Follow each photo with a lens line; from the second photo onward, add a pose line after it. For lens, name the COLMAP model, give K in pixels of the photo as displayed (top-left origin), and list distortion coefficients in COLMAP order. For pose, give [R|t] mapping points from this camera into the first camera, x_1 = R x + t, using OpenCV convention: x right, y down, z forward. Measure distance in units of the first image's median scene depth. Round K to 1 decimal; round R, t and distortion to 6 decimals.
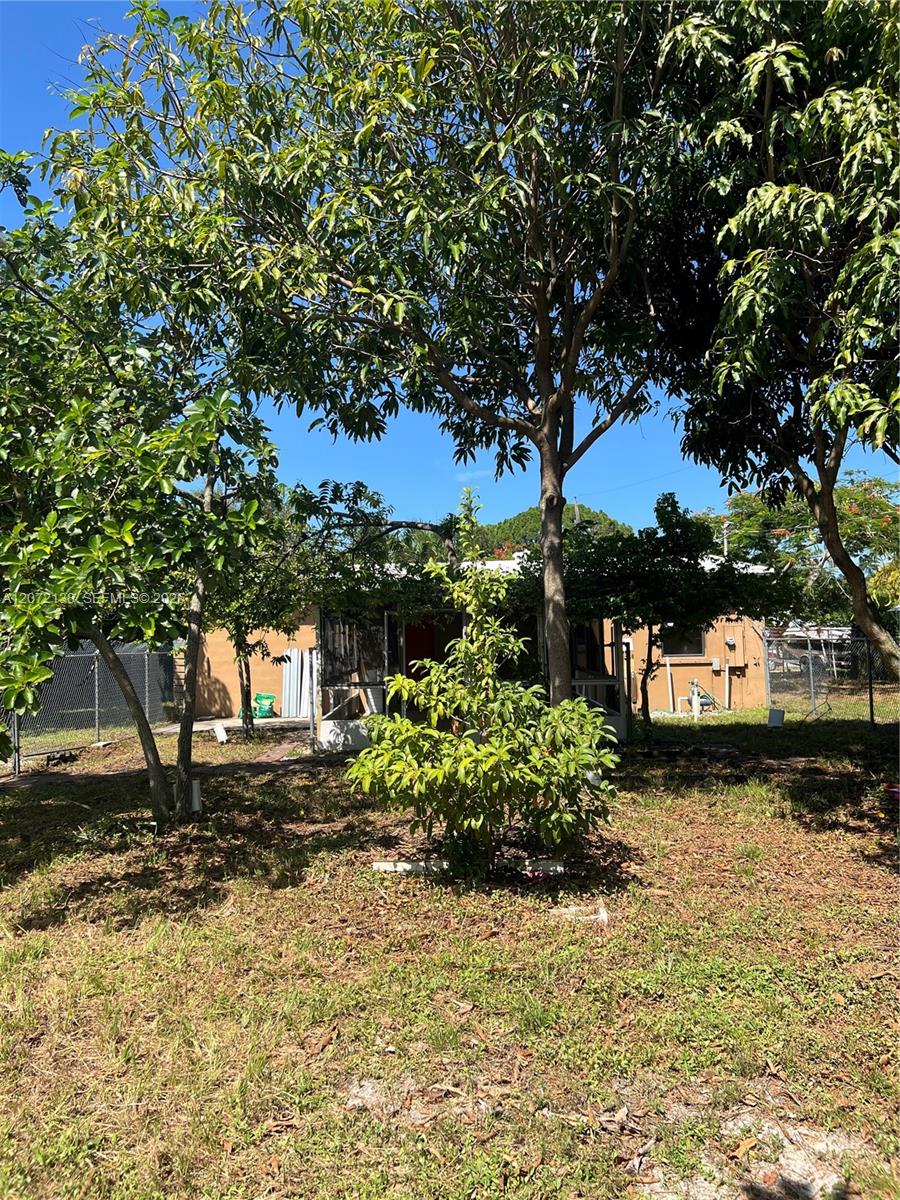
lens RADIAL K [[909.9, 0, 446.7], [0, 909.9, 602.7], [0, 0, 1]] dist [0.060004, -0.069130]
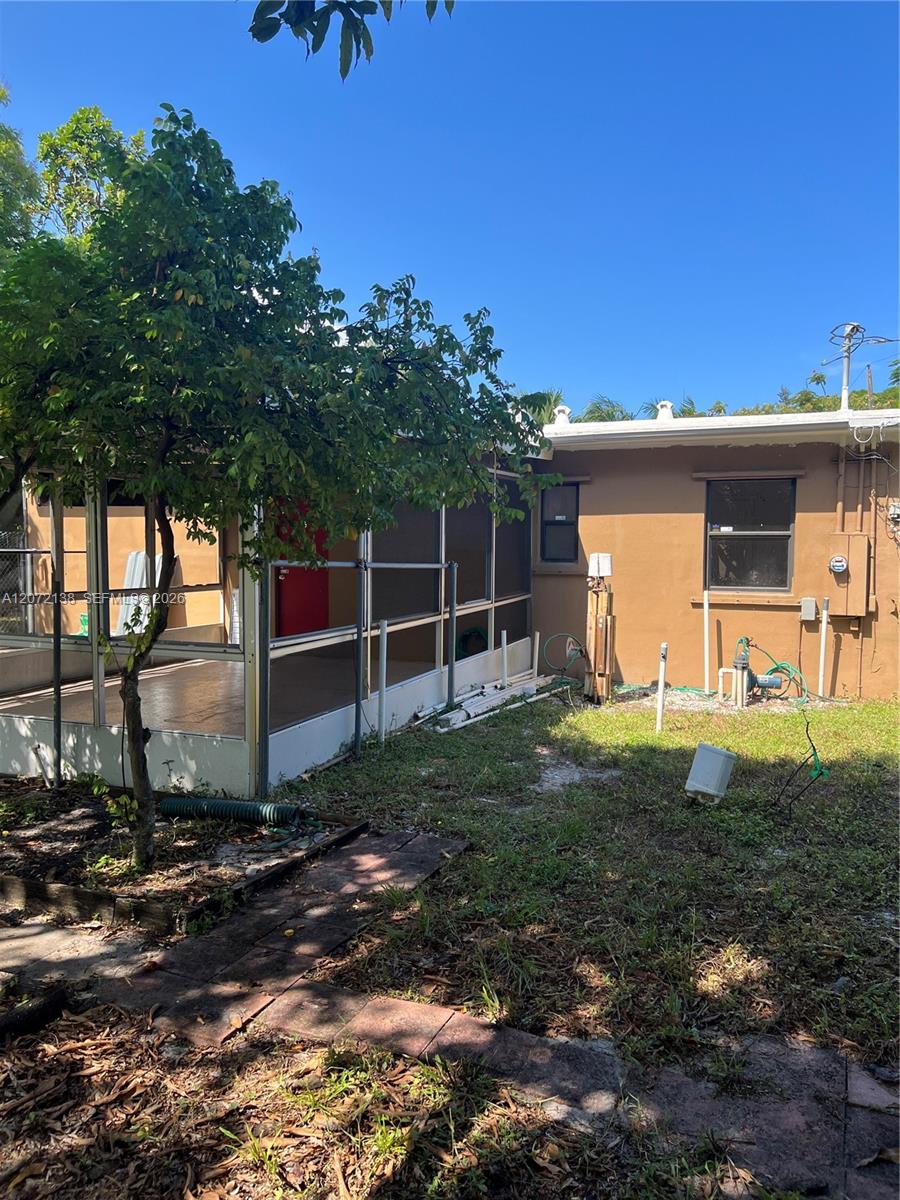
lens RADIAL K [[909.9, 0, 448.6], [0, 909.9, 597.5], [0, 0, 1]] dist [0.060004, -0.069130]
pose [[0.932206, 0.053549, -0.357946, 0.289556], [-0.018520, 0.994756, 0.100583, 0.013049], [0.361455, -0.087135, 0.928309, 0.448988]]
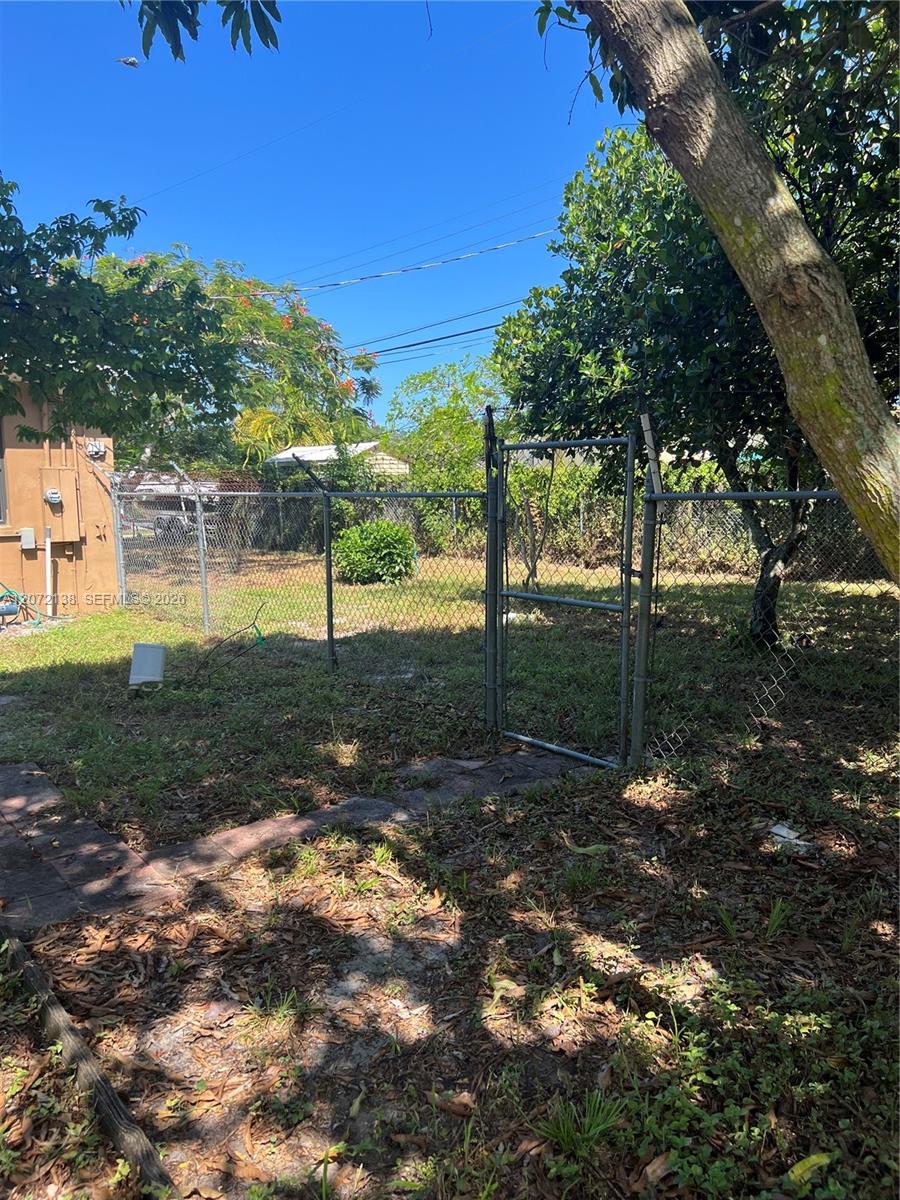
lens RADIAL K [[909.9, 0, 443.2], [0, 909.9, 598.8], [0, 0, 1]] dist [0.060004, -0.069130]
pose [[0.773546, -0.061662, 0.630733, 0.135404], [-0.033532, 0.989879, 0.137897, 0.018245], [-0.632852, -0.127819, 0.763649, 0.408429]]
